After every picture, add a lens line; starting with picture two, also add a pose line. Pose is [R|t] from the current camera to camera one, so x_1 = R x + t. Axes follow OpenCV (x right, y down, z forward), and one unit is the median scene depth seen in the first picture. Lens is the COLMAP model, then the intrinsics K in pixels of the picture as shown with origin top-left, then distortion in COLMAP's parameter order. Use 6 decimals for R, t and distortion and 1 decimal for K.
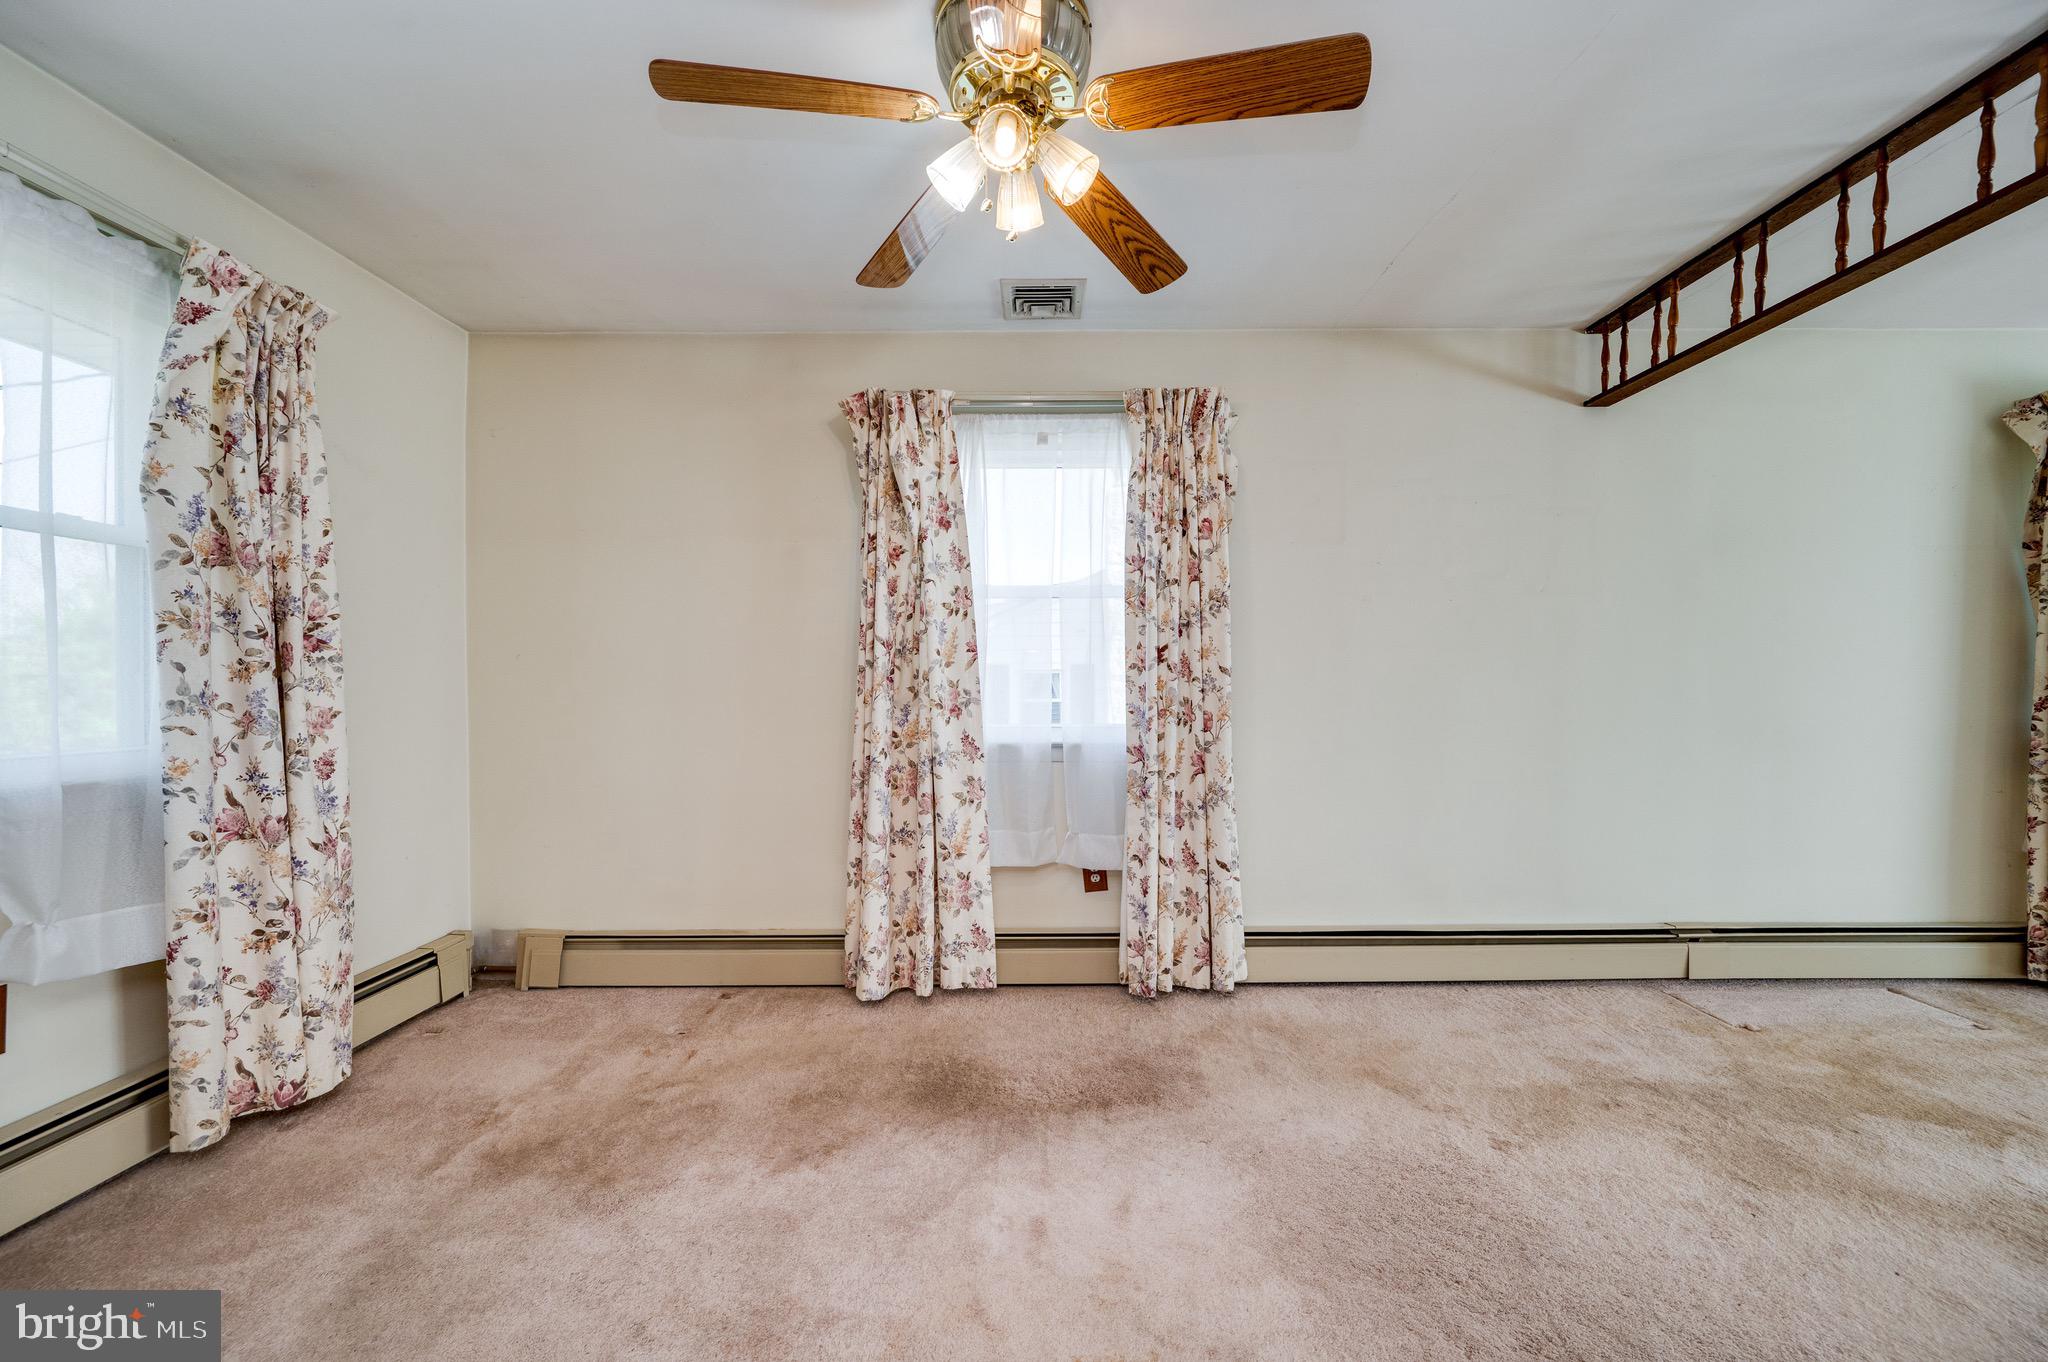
lens RADIAL K [[808.2, 0, 1068.6], [0, 808.2, 683.9], [0, 0, 1]] dist [-0.002849, -0.000143]
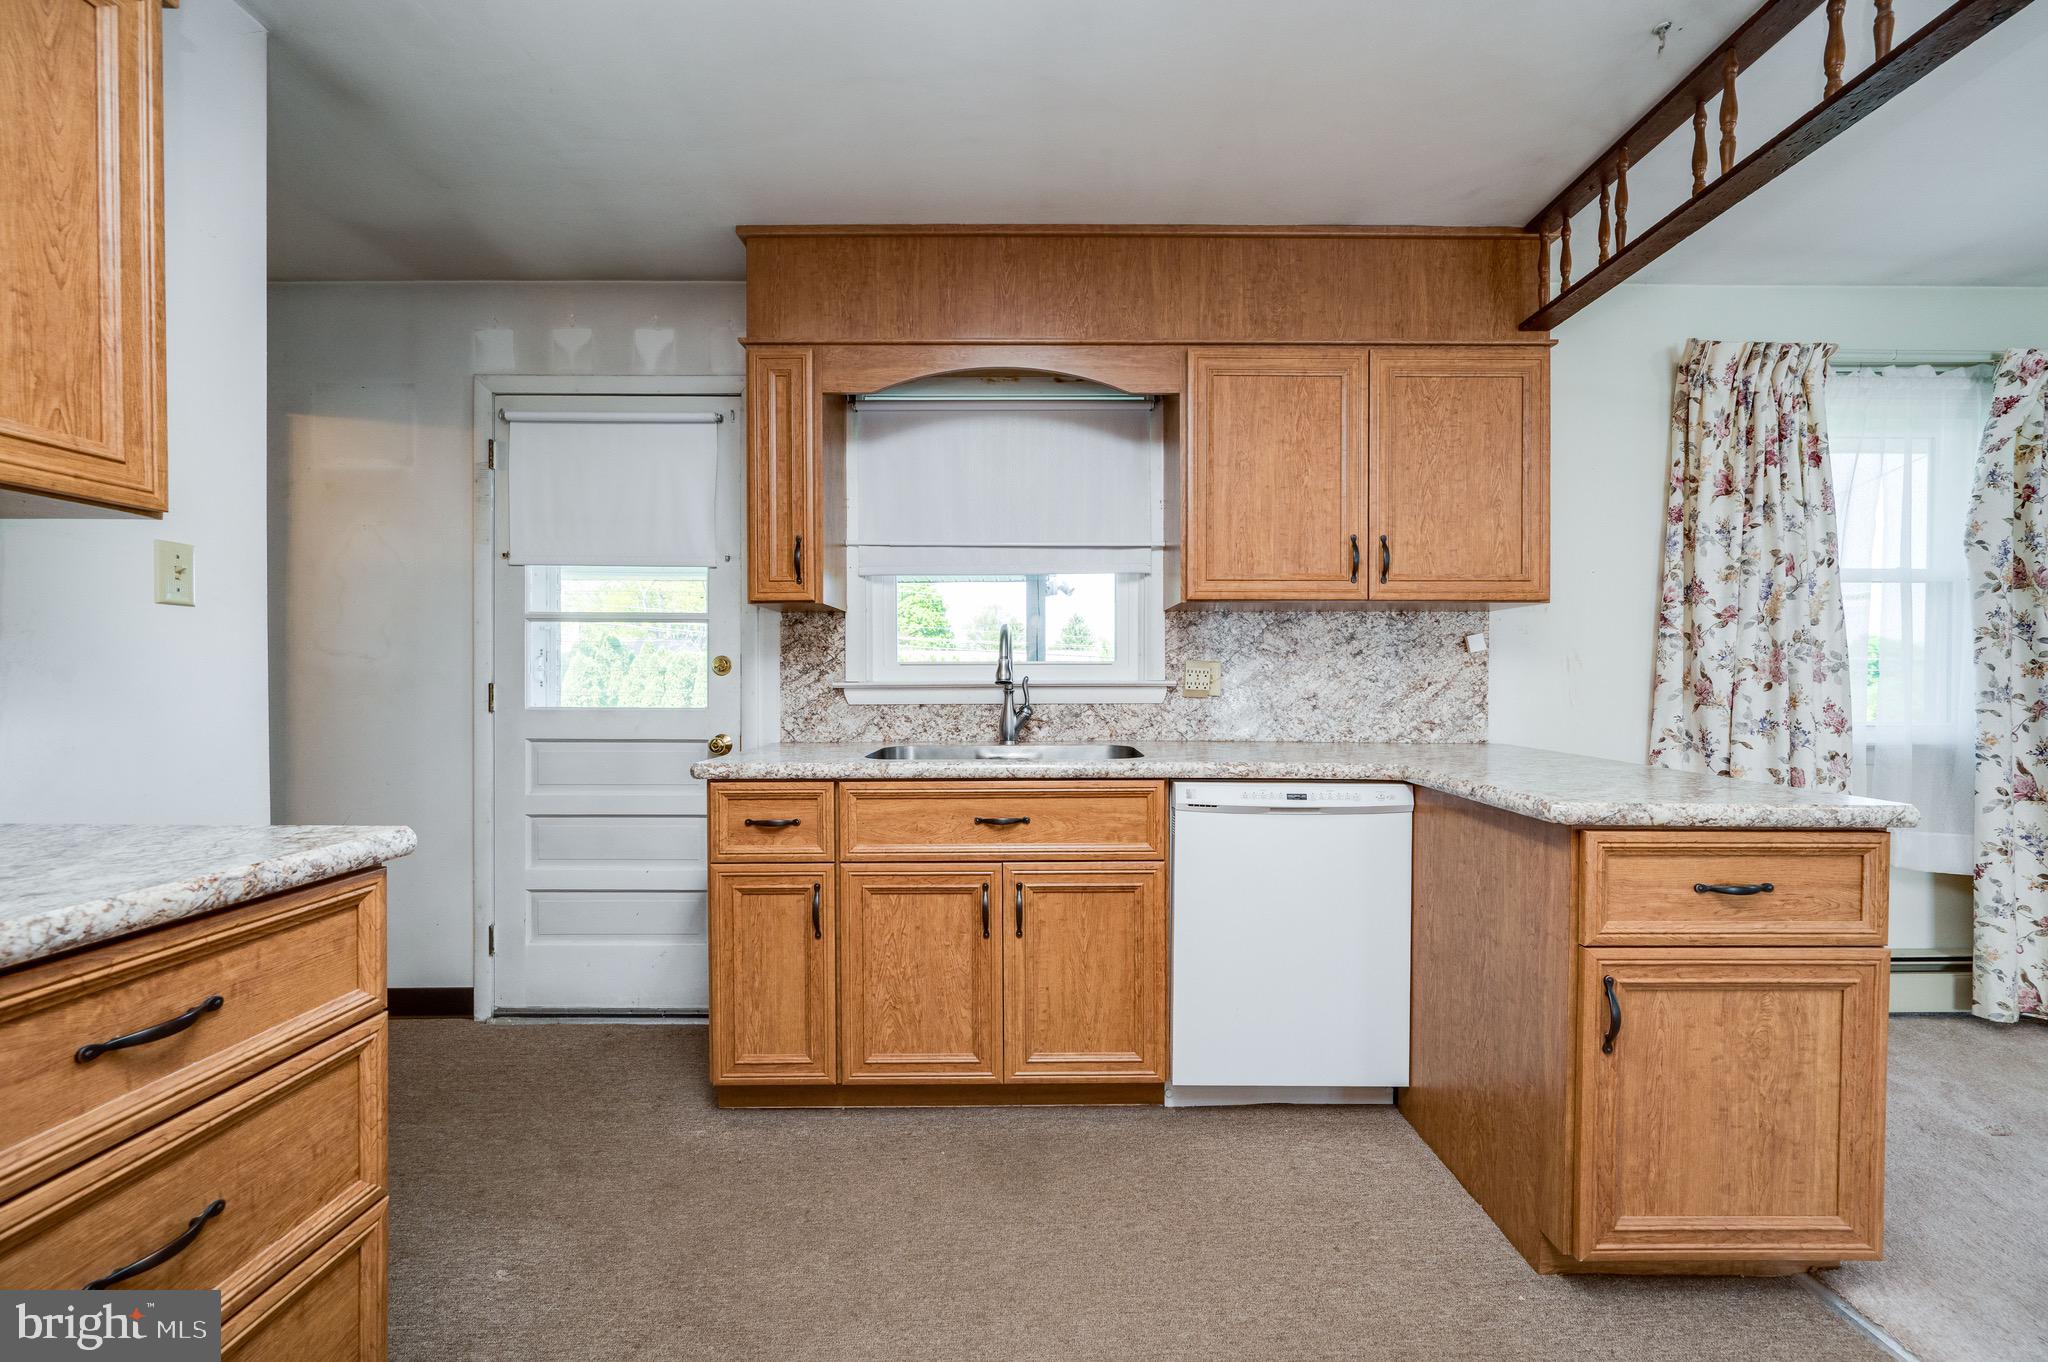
lens RADIAL K [[808.2, 0, 971.6], [0, 808.2, 693.5], [0, 0, 1]] dist [-0.002849, -0.000143]
pose [[-0.042771, 0.016147, -0.998954, 0.341514], [0.001619, 0.999869, 0.016093, -0.000619], [0.999084, -0.000929, -0.042791, -0.671850]]
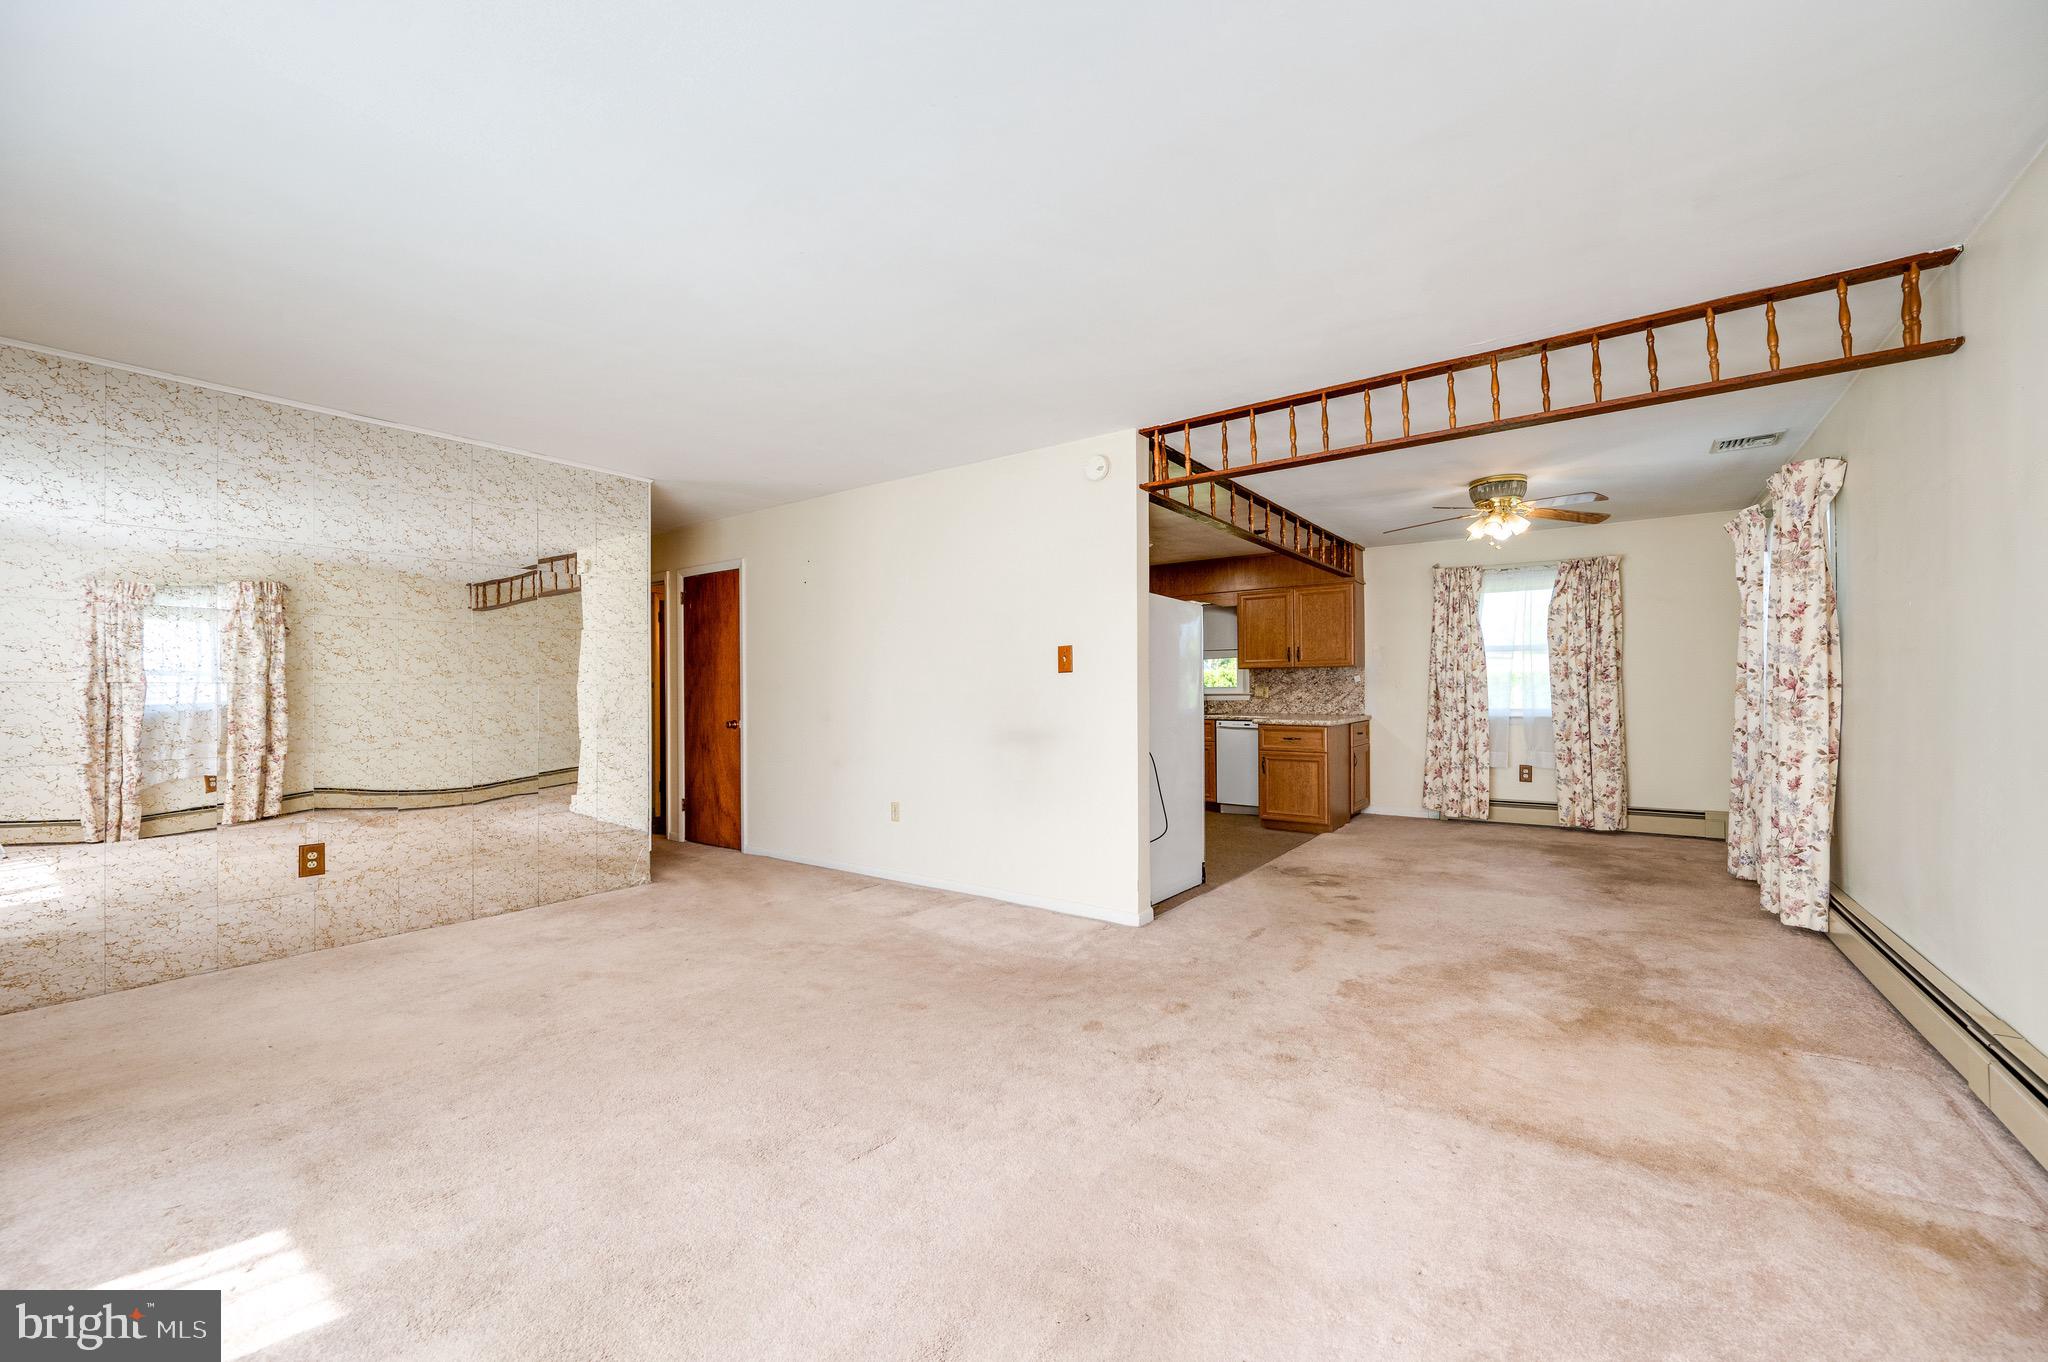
lens RADIAL K [[808.2, 0, 1038.8], [0, 808.2, 693.4], [0, 0, 1]] dist [-0.002849, -0.000143]
pose [[-0.591110, 0.007267, -0.806558, 2.997510], [0.009923, 0.999949, 0.001737, -0.016081], [0.806530, -0.006977, -0.591152, 1.238376]]
